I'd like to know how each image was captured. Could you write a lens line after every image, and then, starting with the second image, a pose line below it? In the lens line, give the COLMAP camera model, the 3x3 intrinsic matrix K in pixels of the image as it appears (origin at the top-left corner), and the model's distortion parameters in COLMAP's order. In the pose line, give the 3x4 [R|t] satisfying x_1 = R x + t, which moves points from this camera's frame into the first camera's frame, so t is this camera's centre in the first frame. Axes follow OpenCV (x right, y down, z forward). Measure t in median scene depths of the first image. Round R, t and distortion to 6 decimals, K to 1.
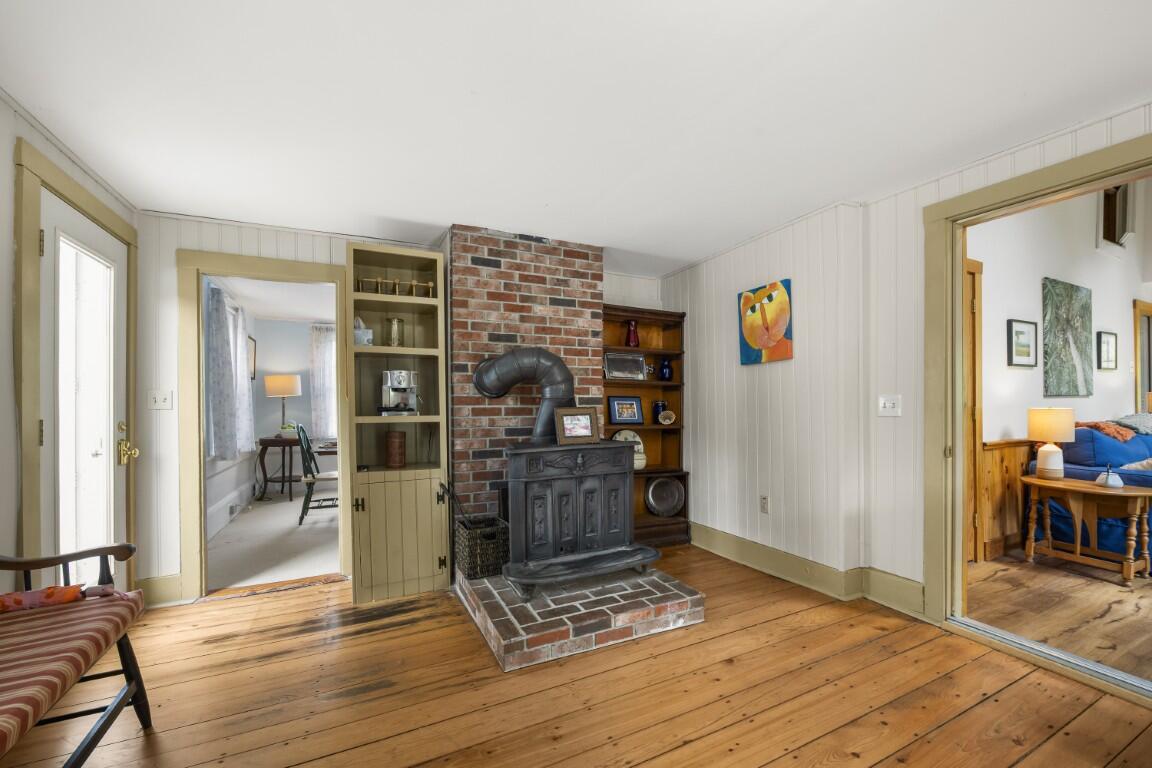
lens RADIAL K [[465.7, 0, 572.3], [0, 465.7, 408.5], [0, 0, 1]] dist [0.001006, -0.004934]
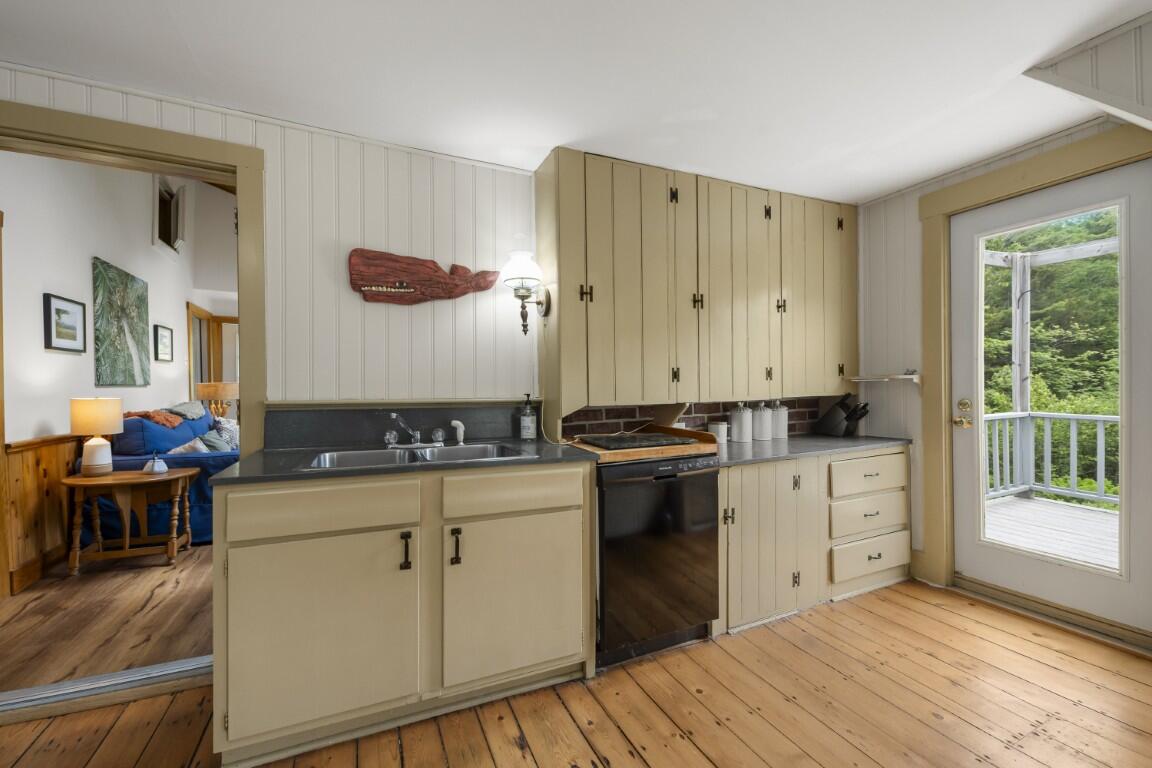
lens RADIAL K [[465.7, 0, 569.8], [0, 465.7, 393.0], [0, 0, 1]] dist [0.001006, -0.004934]
pose [[0.027584, -0.004309, 0.999610, 0.134824], [0.016289, 0.999860, 0.003861, 0.000665], [-0.999487, 0.016176, 0.027650, 0.036782]]
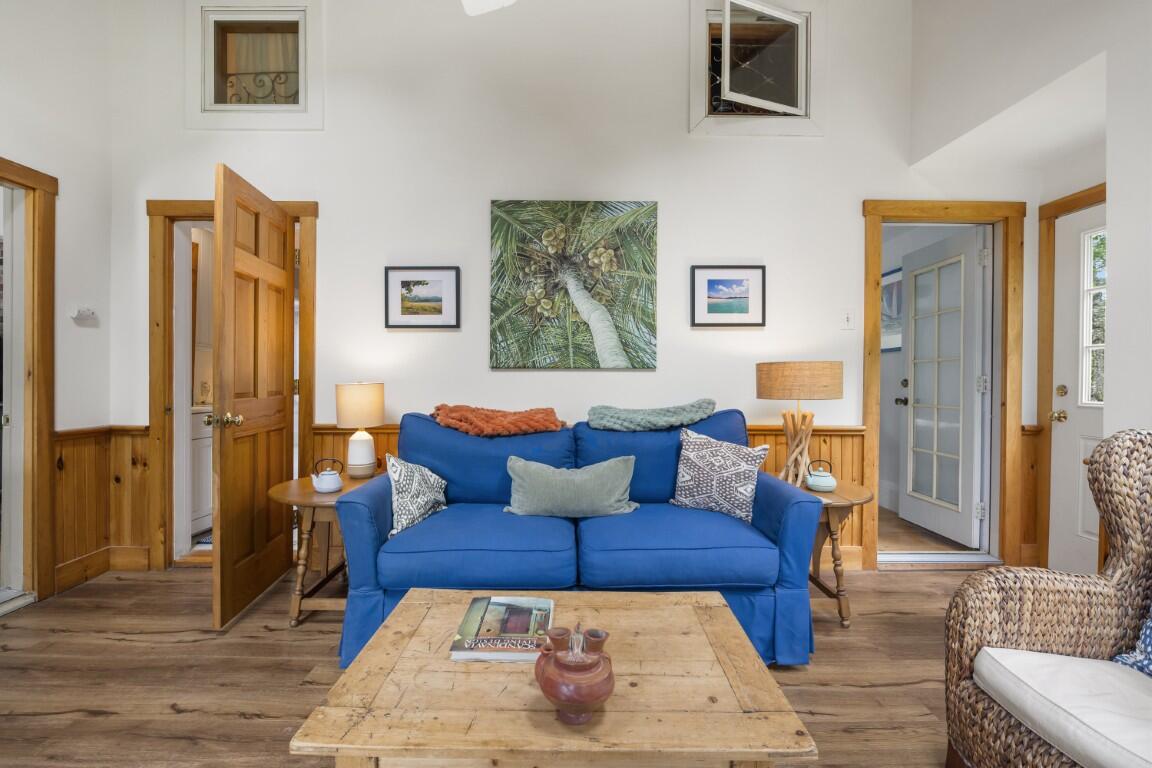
lens RADIAL K [[519.3, 0, 574.8], [0, 519.3, 387.0], [0, 0, 1]] dist [-0.001152, -0.000864]
pose [[0.895525, 0.018363, -0.444632, 1.668342], [-0.021725, 0.999761, -0.002465, 0.001533], [0.444481, 0.011867, 0.895710, 0.388612]]
